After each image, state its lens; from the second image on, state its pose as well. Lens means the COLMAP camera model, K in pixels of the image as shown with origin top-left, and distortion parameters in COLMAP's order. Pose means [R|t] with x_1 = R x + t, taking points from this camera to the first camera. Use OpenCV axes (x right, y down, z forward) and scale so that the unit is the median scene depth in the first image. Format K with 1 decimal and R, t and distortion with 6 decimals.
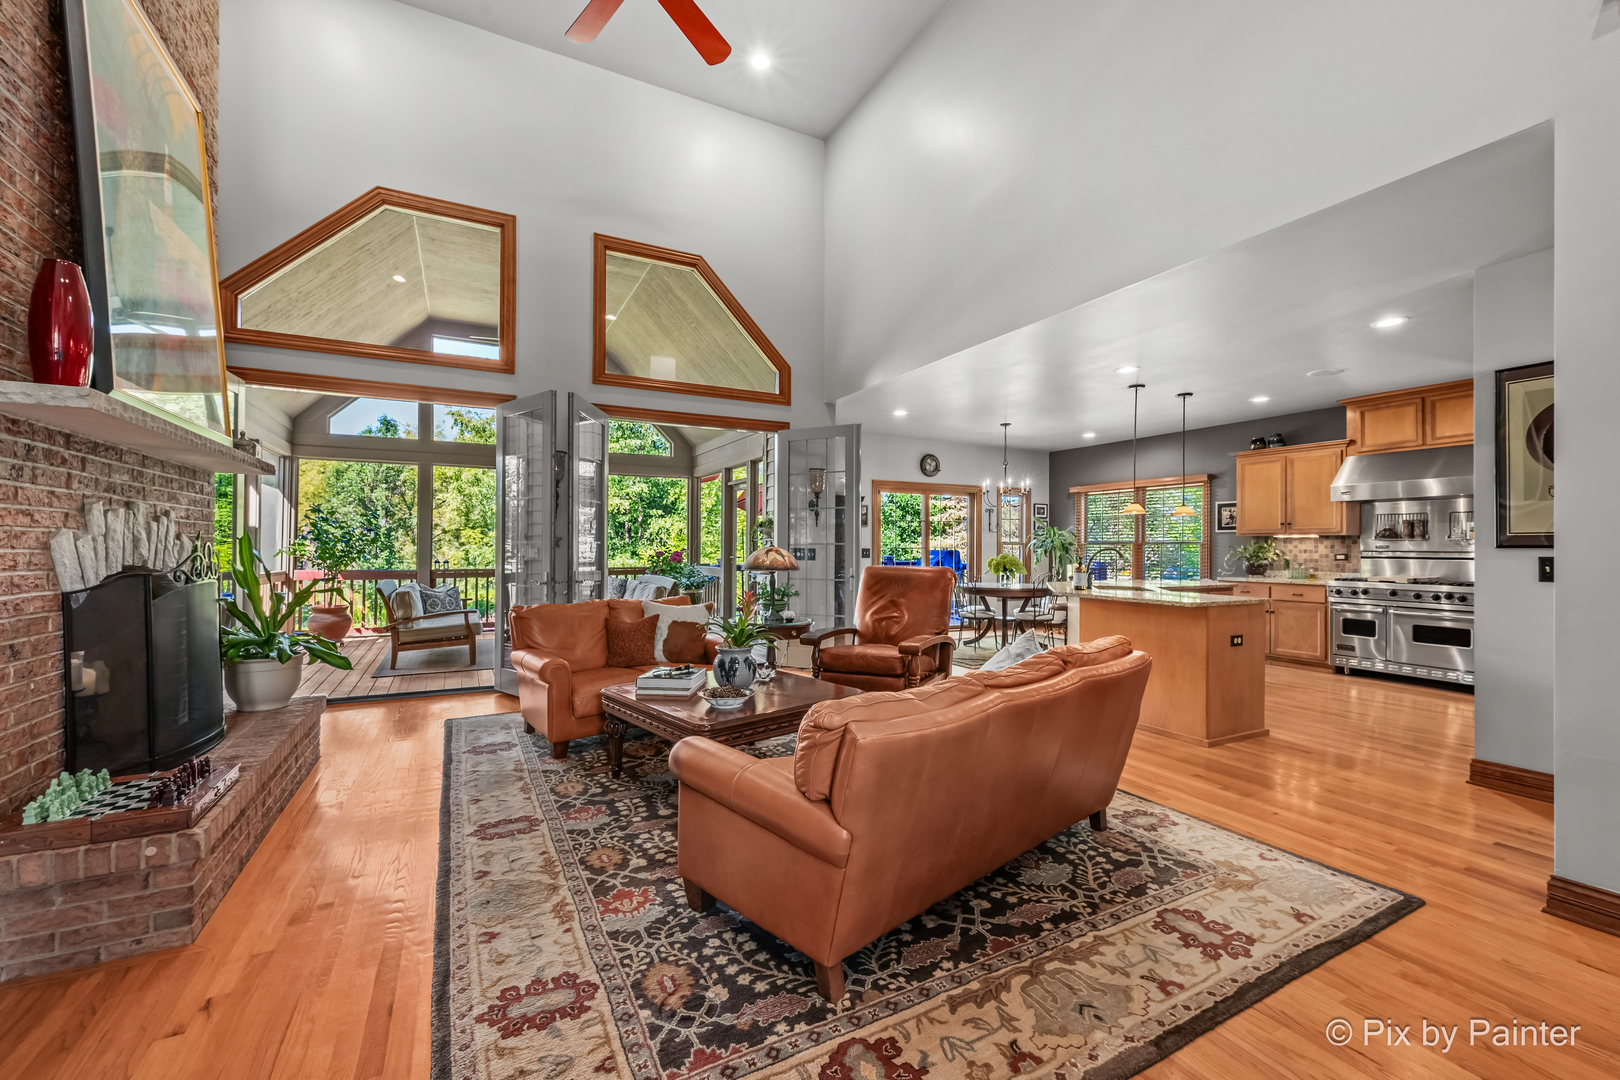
lens RADIAL K [[658.6, 0, 807.8], [0, 658.6, 539.4], [0, 0, 1]] dist [0.002397, -0.000104]
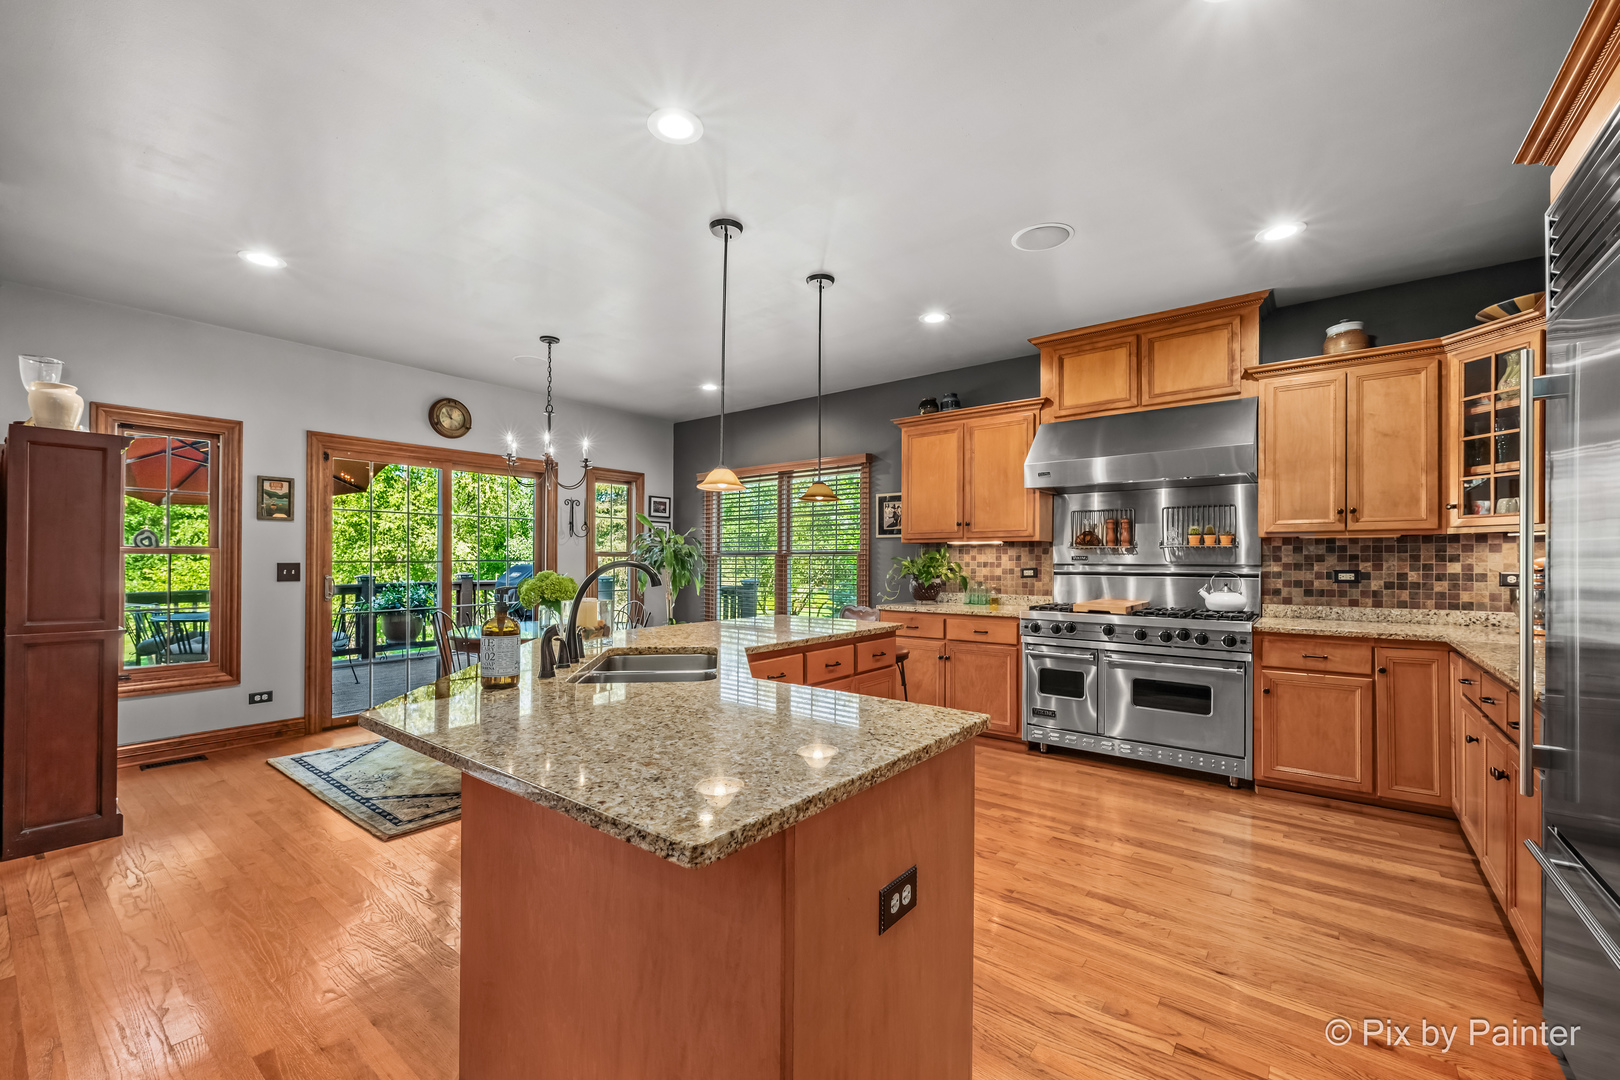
lens RADIAL K [[658.6, 0, 803.5], [0, 658.6, 556.1], [0, 0, 1]] dist [0.002397, -0.000104]
pose [[0.909812, 0.000828, 0.415020, 0.308806], [-0.002610, 0.999990, 0.003726, 0.007105], [-0.415013, -0.004473, 0.909805, 0.473229]]
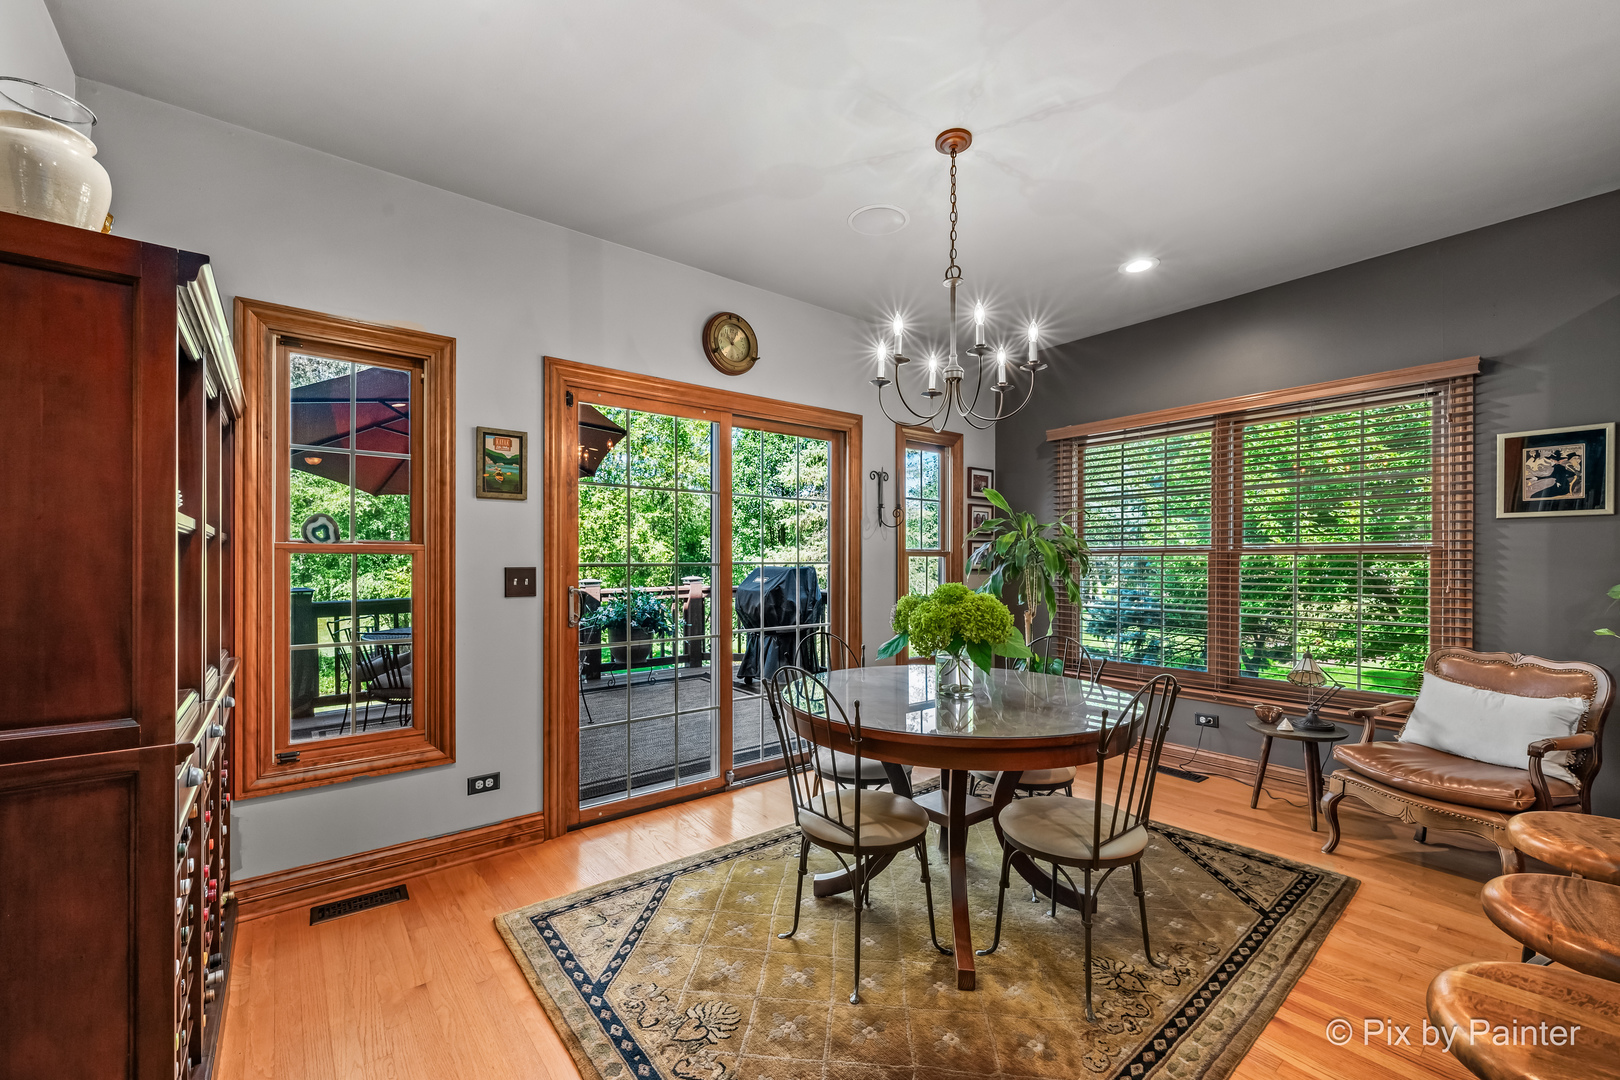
lens RADIAL K [[658.6, 0, 804.4], [0, 658.6, 560.8], [0, 0, 1]] dist [0.002397, -0.000104]
pose [[0.980809, -0.003414, 0.194939, 0.208361], [0.001274, 0.999938, 0.011104, 0.009307], [-0.194965, -0.010642, 0.980752, 0.846861]]
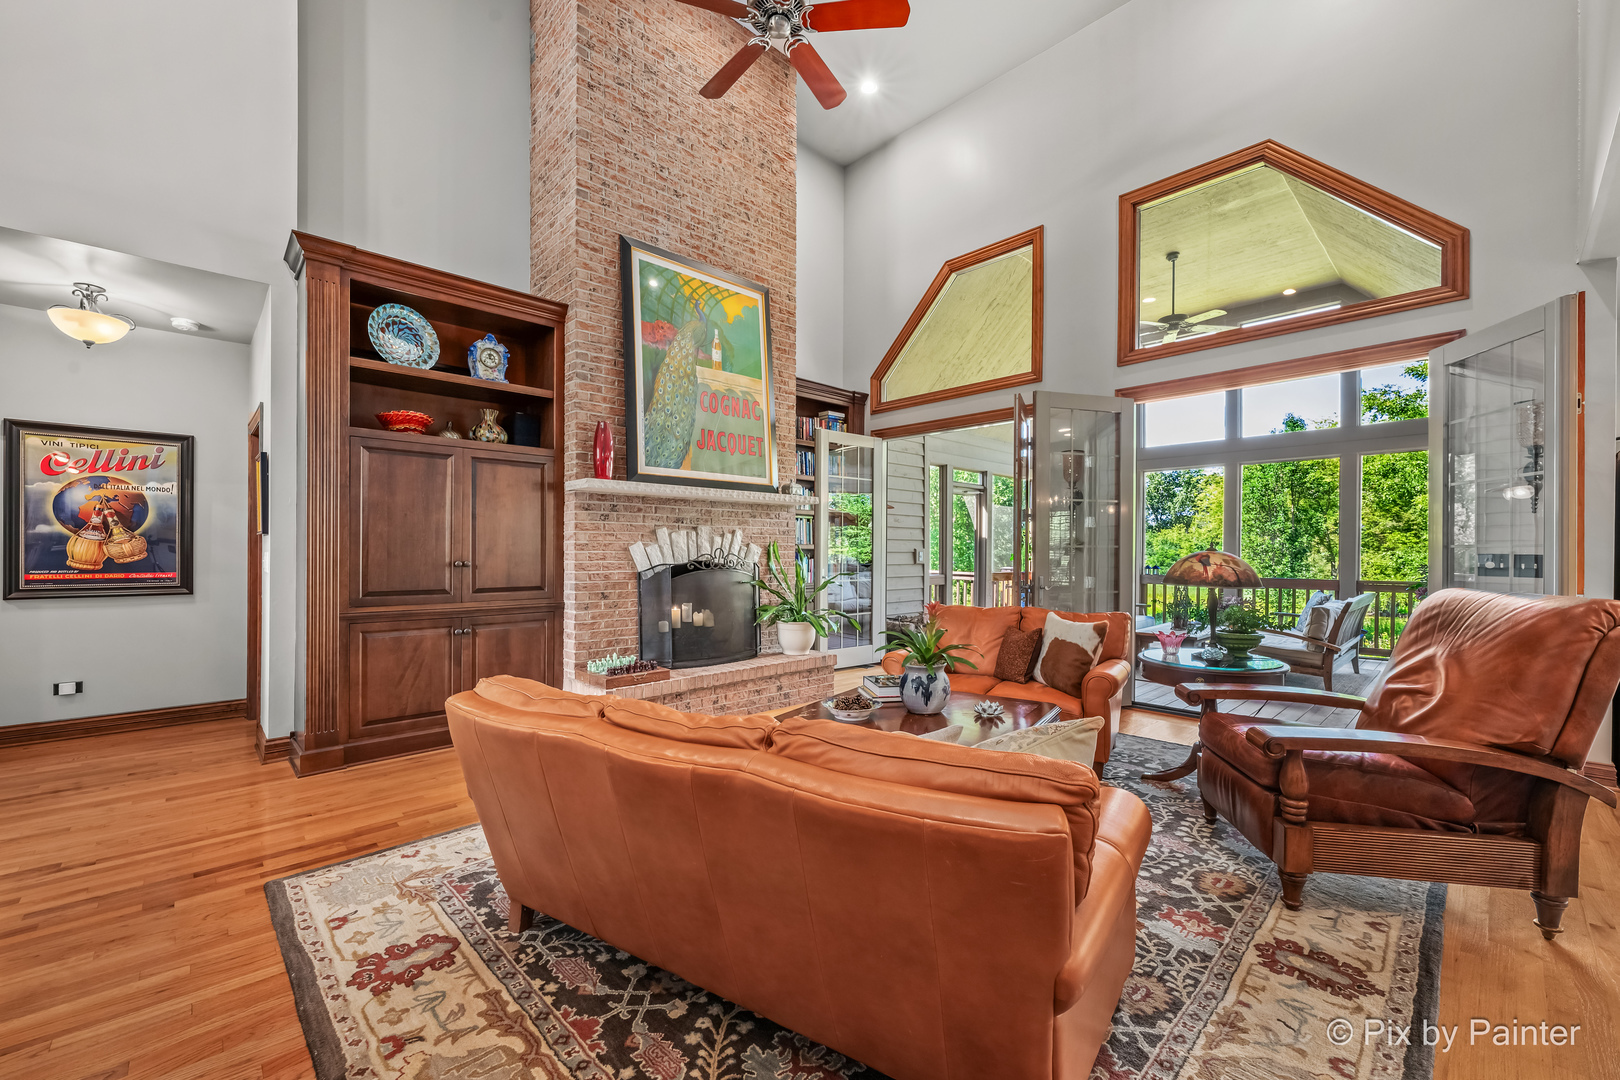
lens RADIAL K [[658.6, 0, 825.0], [0, 658.6, 547.3], [0, 0, 1]] dist [0.002397, -0.000104]
pose [[0.284114, -0.004885, -0.958778, 0.346470], [0.008502, 0.999961, -0.002576, 0.004226], [0.958753, -0.007420, 0.284145, 0.311054]]
